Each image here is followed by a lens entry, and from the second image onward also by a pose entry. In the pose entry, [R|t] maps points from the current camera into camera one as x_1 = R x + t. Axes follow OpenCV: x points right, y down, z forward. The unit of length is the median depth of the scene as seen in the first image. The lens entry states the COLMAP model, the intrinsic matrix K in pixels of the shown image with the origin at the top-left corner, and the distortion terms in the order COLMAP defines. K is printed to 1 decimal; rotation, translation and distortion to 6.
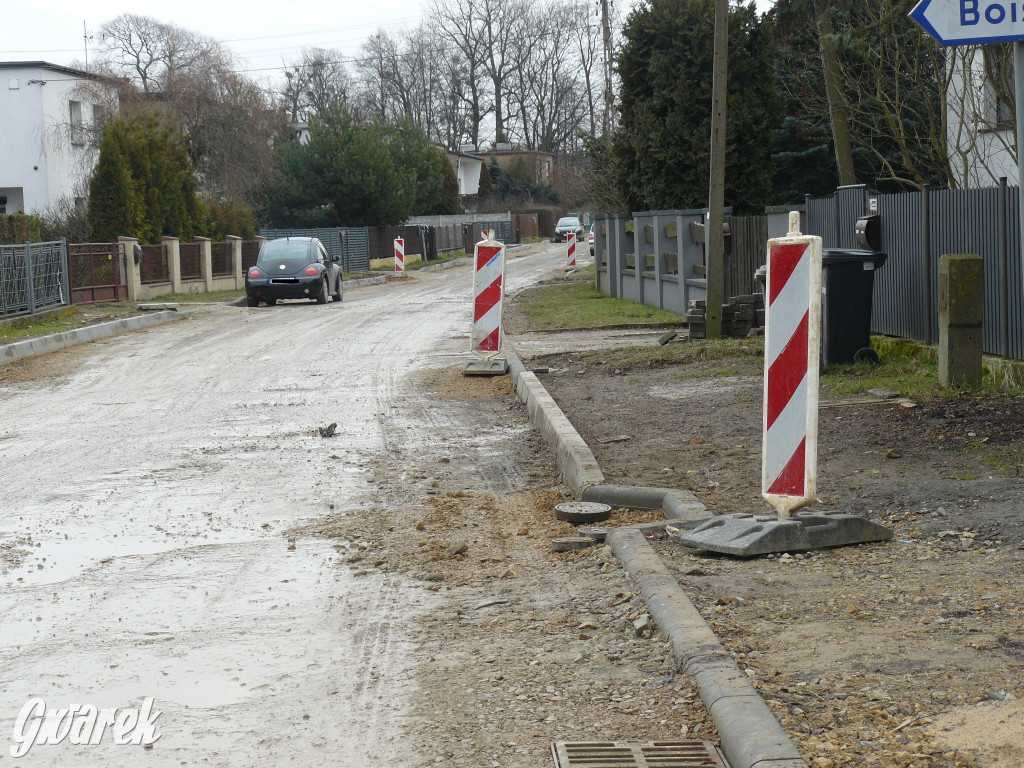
lens RADIAL K [[2131.7, 0, 510.4], [0, 2131.7, 417.1], [0, 0, 1]] dist [0.041506, 0.439269]
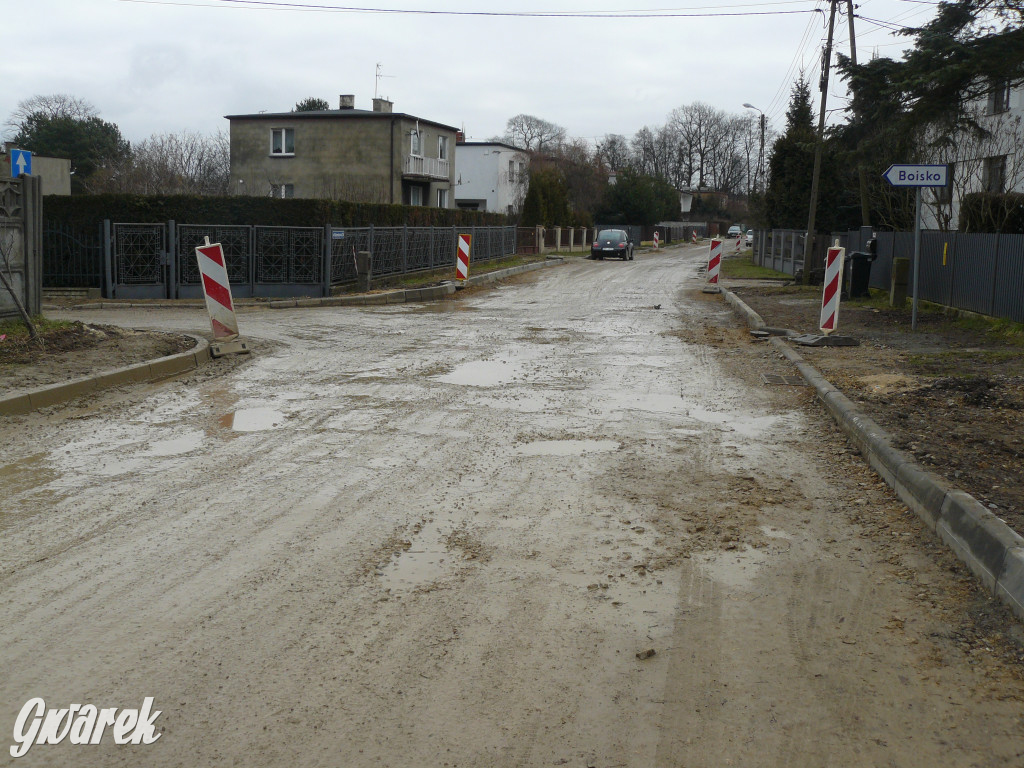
lens RADIAL K [[1078.6, 0, 495.1], [0, 1078.6, 397.0], [0, 0, 1]] dist [-0.159888, 0.021899]
pose [[0.980917, 0.081721, -0.176417, -0.011597], [-0.068653, 0.994511, 0.078959, 0.007910], [0.181901, -0.065341, 0.981143, -0.108870]]
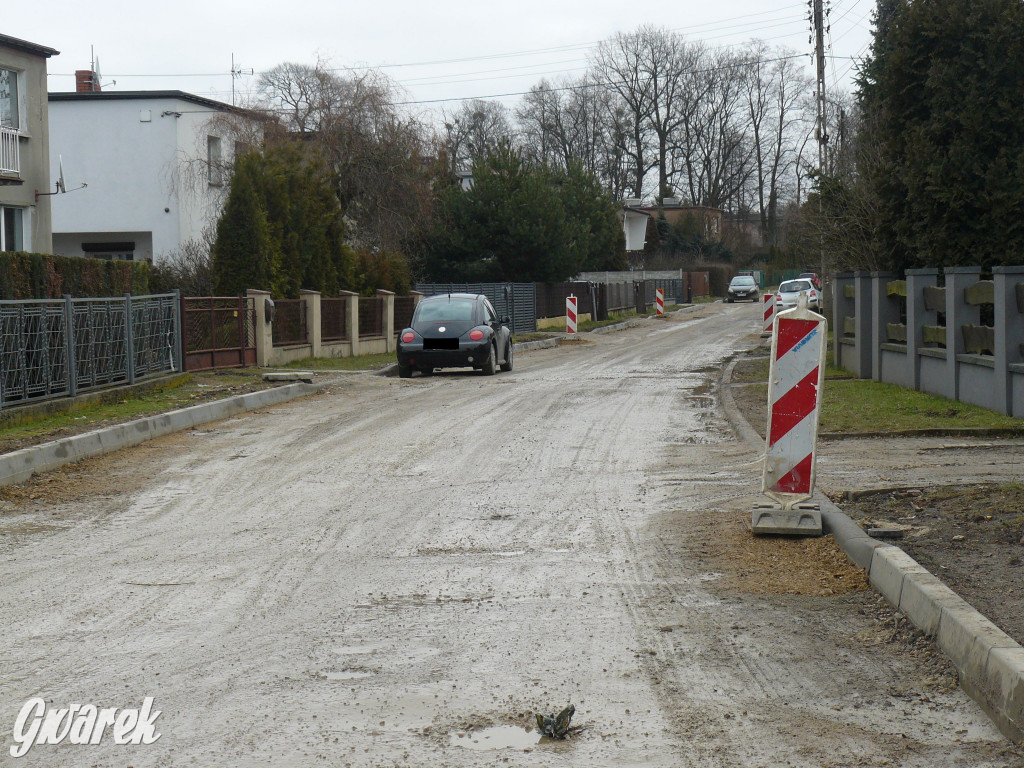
lens RADIAL K [[2131.7, 0, 510.4], [0, 2131.7, 417.1], [0, 0, 1]] dist [0.041506, 0.439269]
pose [[0.997267, 0.022196, -0.070467, -0.019285], [-0.024050, 0.999383, -0.025578, -0.014269], [0.069856, 0.027203, 0.997186, 0.161003]]
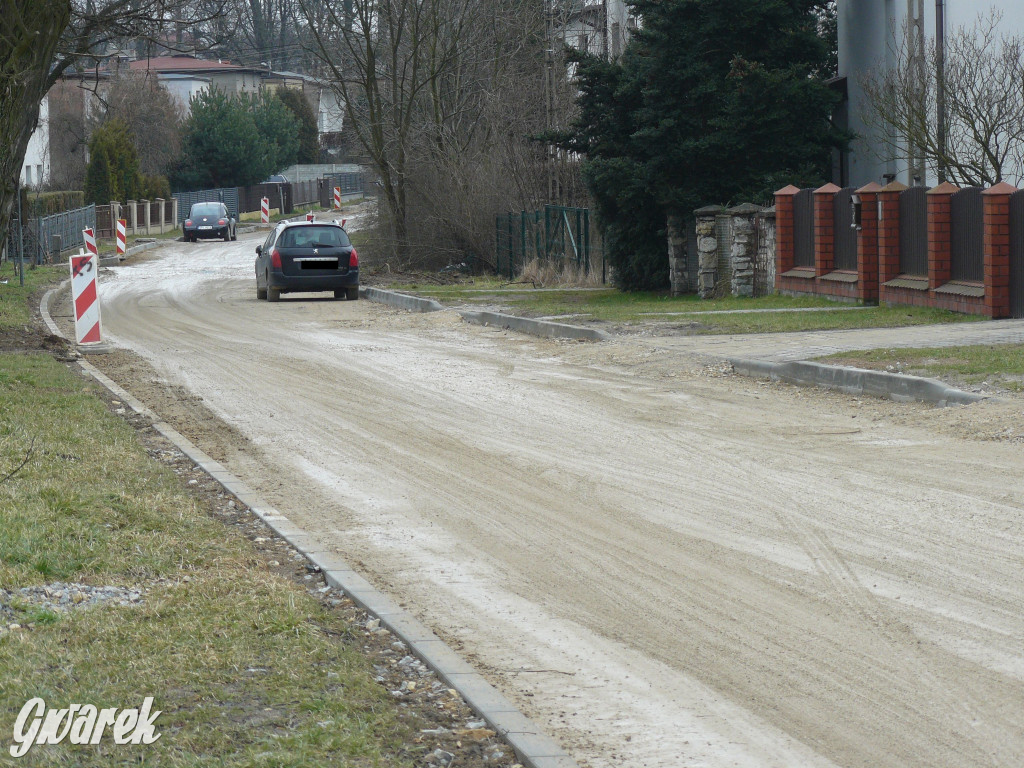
lens RADIAL K [[4291.4, 0, 512.0], [0, 4291.4, 384.0], [0, 0, 1]] dist [0.095504, -0.016721]
pose [[0.999779, 0.011460, 0.017648, 0.074211], [-0.010892, 0.999430, -0.031947, 0.154063], [-0.018004, 0.031748, 0.999334, -2.229035]]
